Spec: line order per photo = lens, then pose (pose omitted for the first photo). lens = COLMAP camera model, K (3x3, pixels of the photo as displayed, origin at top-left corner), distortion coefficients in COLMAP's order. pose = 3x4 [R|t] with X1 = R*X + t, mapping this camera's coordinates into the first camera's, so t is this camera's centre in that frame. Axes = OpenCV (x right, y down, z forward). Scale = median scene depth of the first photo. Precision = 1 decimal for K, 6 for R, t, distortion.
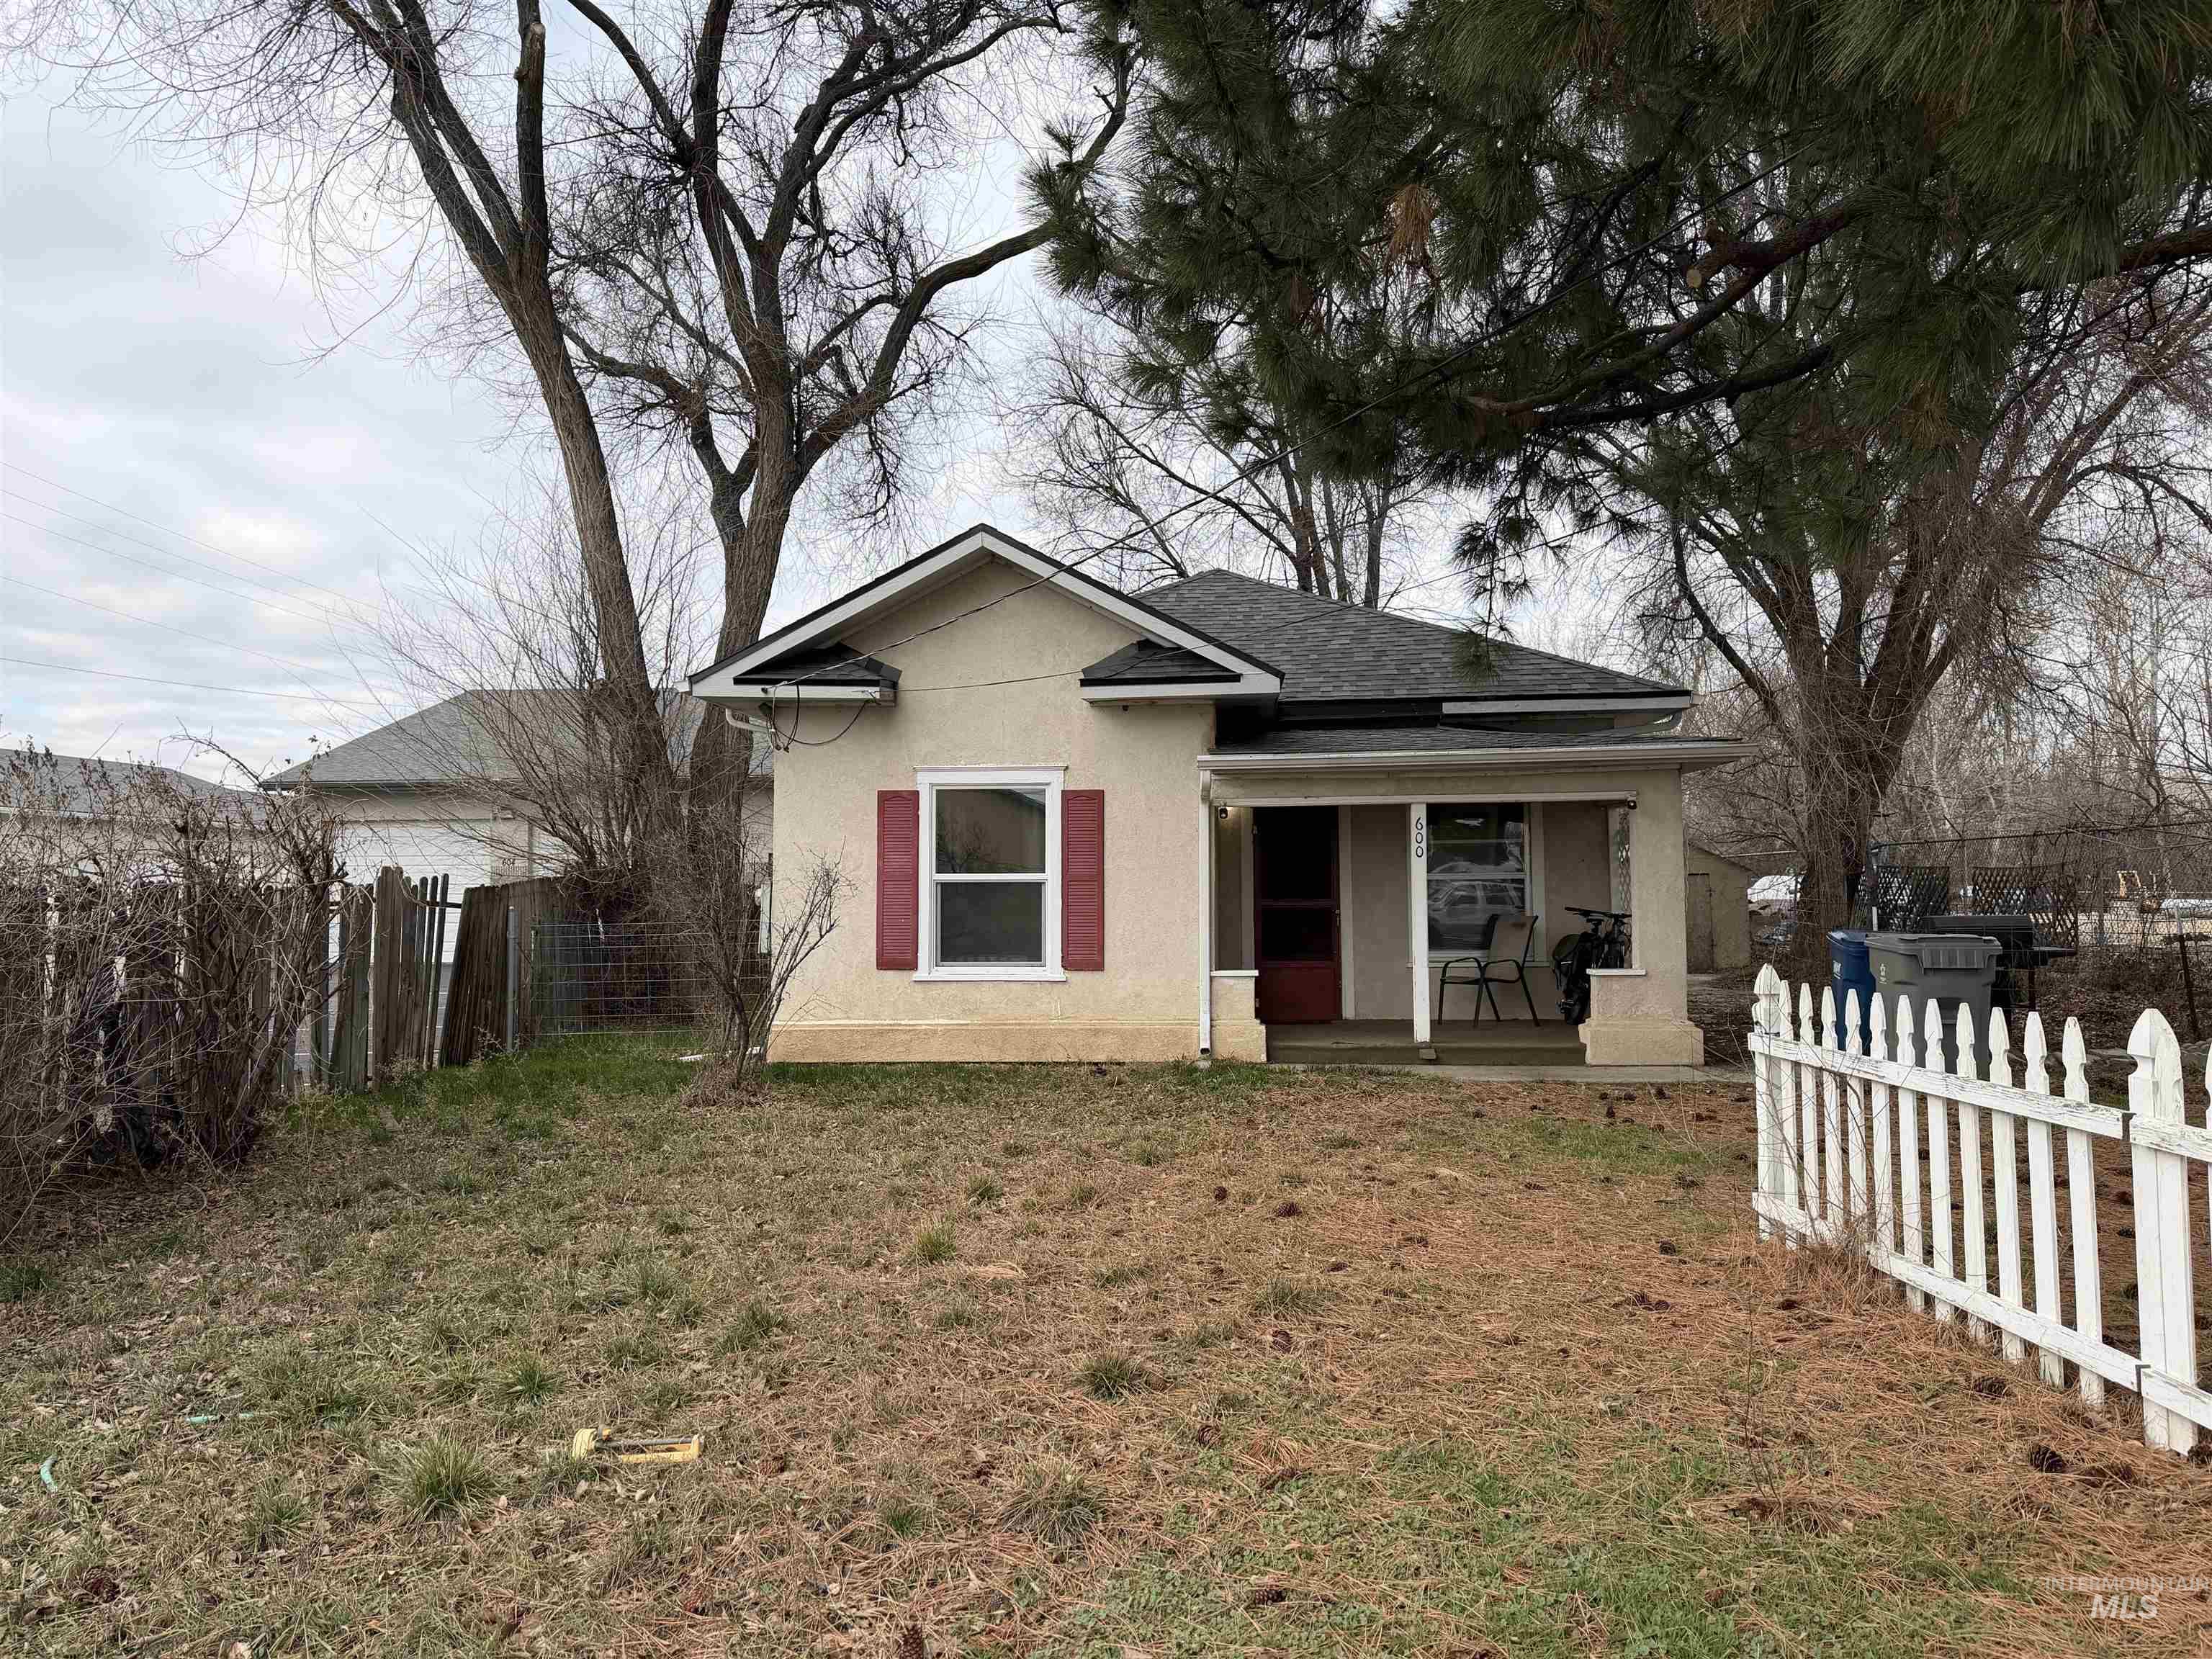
lens RADIAL K [[1549.3, 0, 1105.3], [0, 1549.3, 828.8], [0, 0, 1]] dist [0.060330, -0.069453]
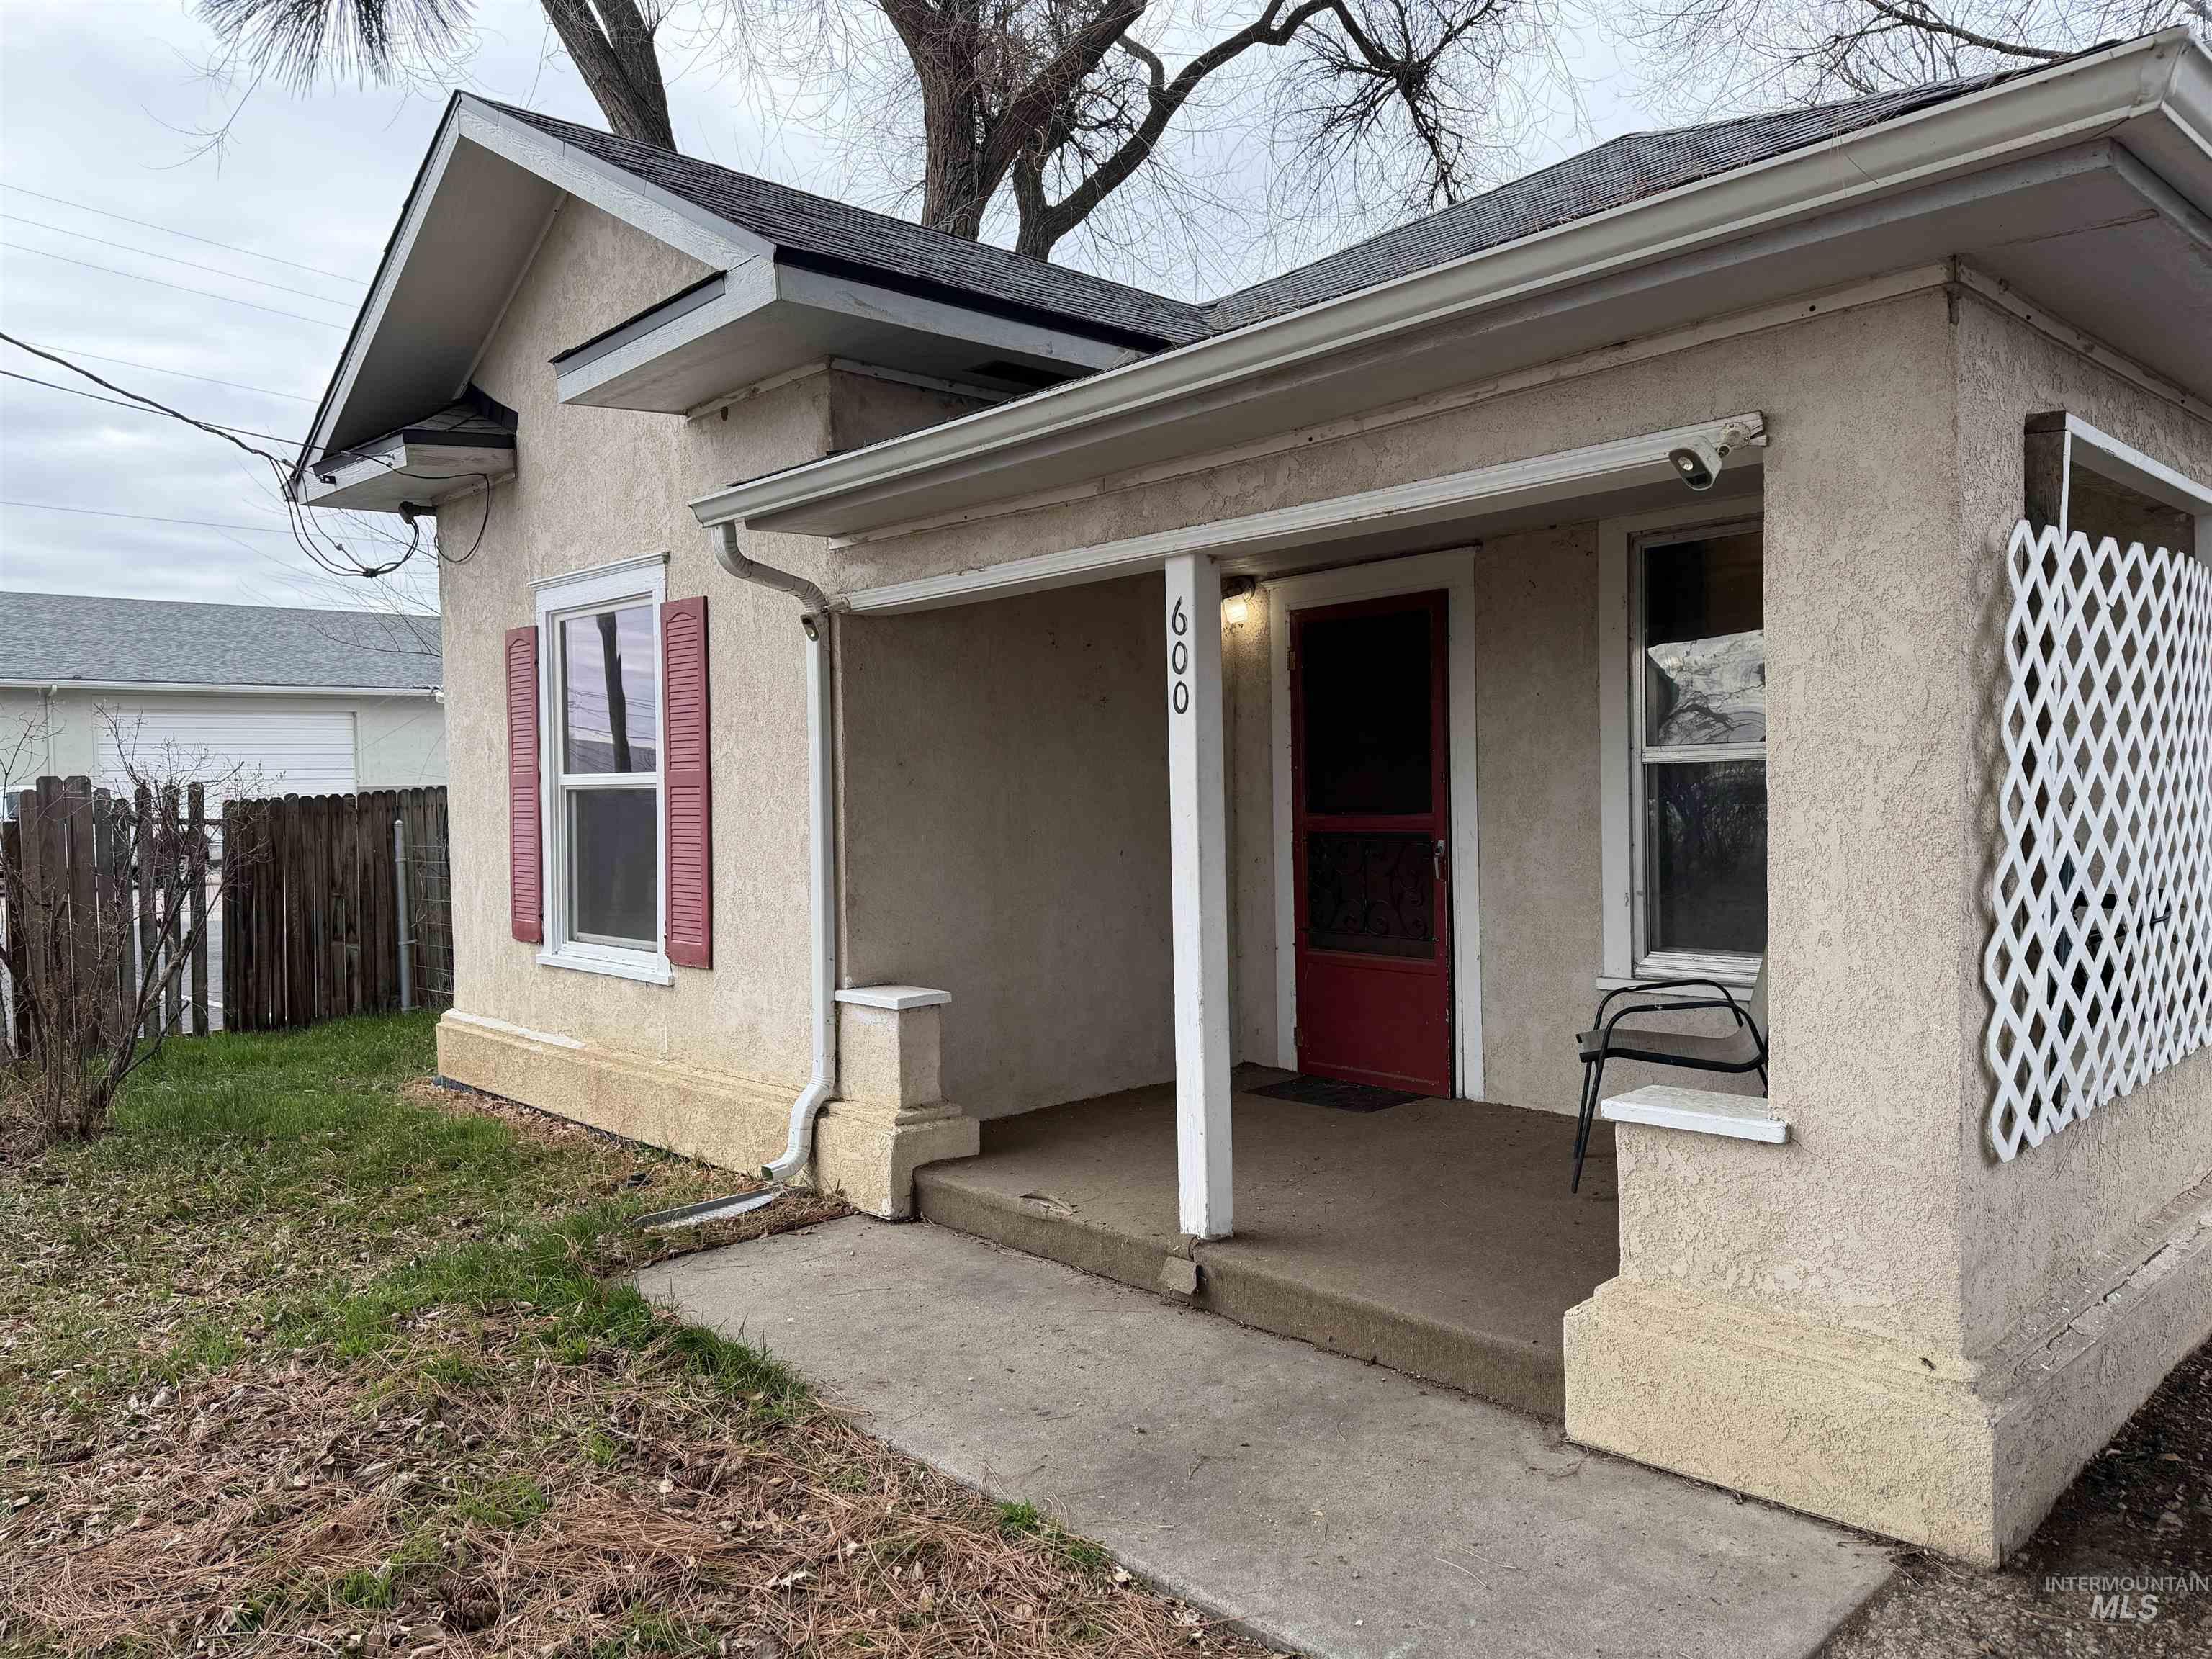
lens RADIAL K [[1549.3, 0, 1091.3], [0, 1549.3, 835.3], [0, 0, 1]] dist [0.060330, -0.069453]
pose [[0.756760, 0.013066, -0.653562, 0.408544], [0.045745, 0.996291, 0.072886, 0.019253], [0.652090, -0.085054, 0.753355, 0.711973]]
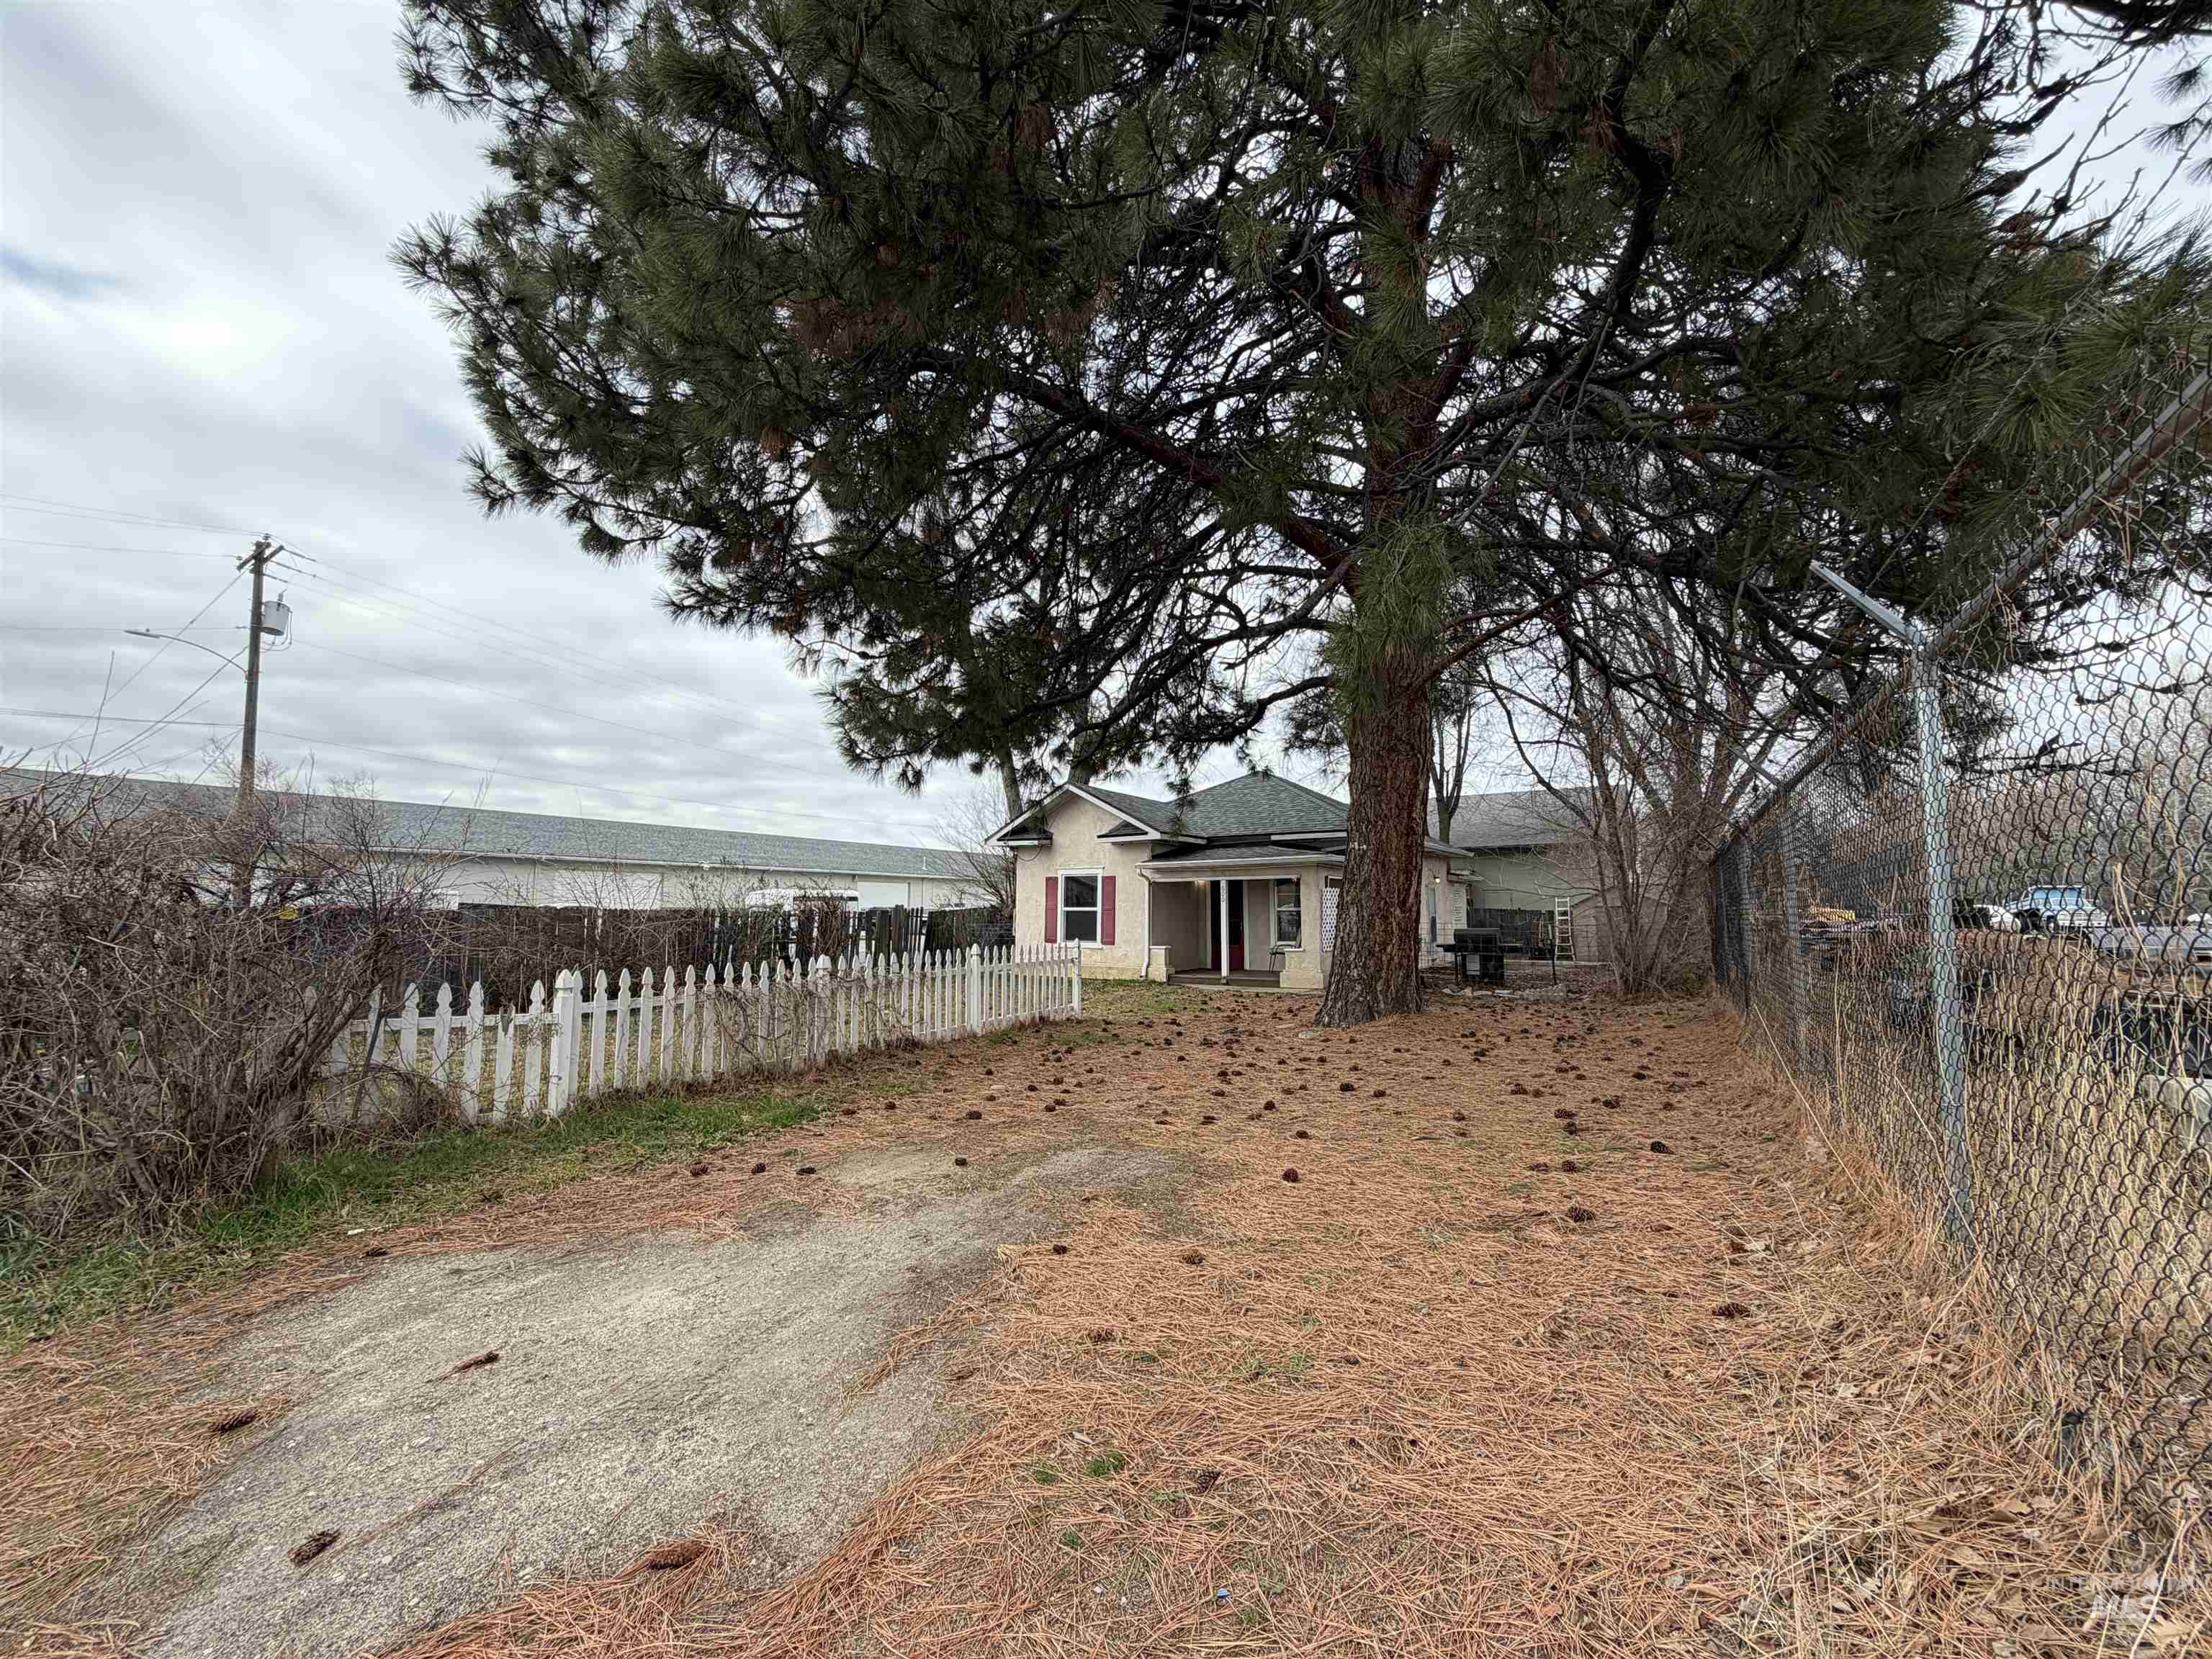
lens RADIAL K [[883.0, 0, 1109.7], [0, 883.0, 831.7], [0, 0, 1]] dist [0.002265, -0.000299]
pose [[0.890697, -0.034565, -0.453280, 0.679420], [0.014699, 0.998774, -0.047279, -0.030145], [0.454359, 0.035448, 0.890113, -0.350168]]
